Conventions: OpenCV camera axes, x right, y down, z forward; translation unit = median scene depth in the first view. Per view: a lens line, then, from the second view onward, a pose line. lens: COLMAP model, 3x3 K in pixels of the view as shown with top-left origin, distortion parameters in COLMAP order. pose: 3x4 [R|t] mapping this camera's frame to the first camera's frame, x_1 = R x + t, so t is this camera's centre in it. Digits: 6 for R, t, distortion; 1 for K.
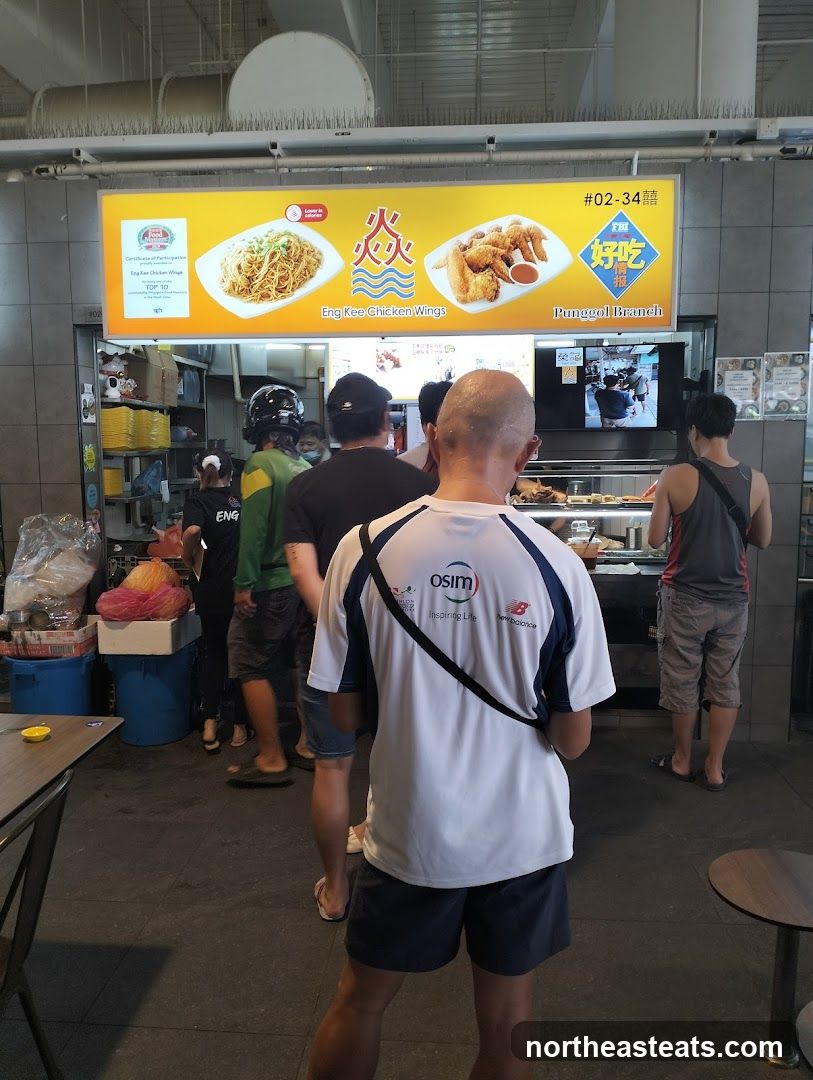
lens RADIAL K [[843.9, 0, 401.8], [0, 843.9, 541.1], [0, 0, 1]] dist [0.009055, -0.007393]
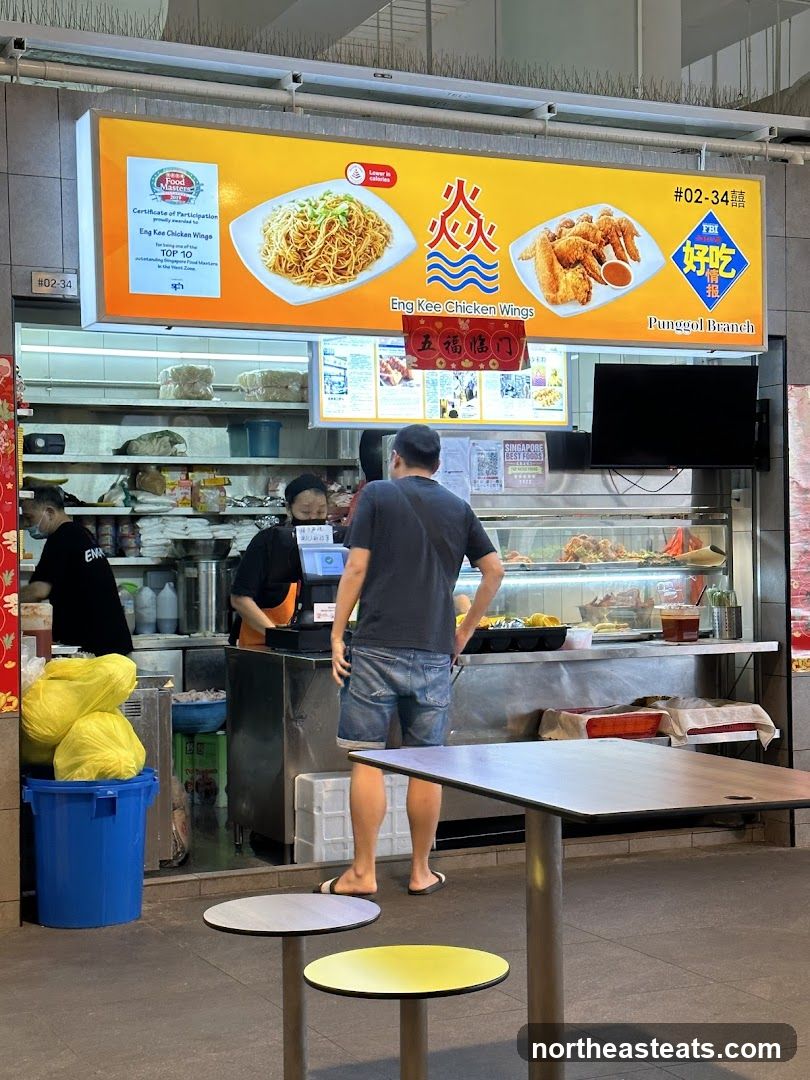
lens RADIAL K [[1741.4, 0, 412.2], [0, 1741.4, 543.0], [0, 0, 1]] dist [0.102360, 0.000000]
pose [[0.869774, -0.004284, 0.493432, -0.861498], [0.065993, 0.991989, -0.107713, 0.113074], [-0.489017, 0.126250, 0.863089, -0.337709]]
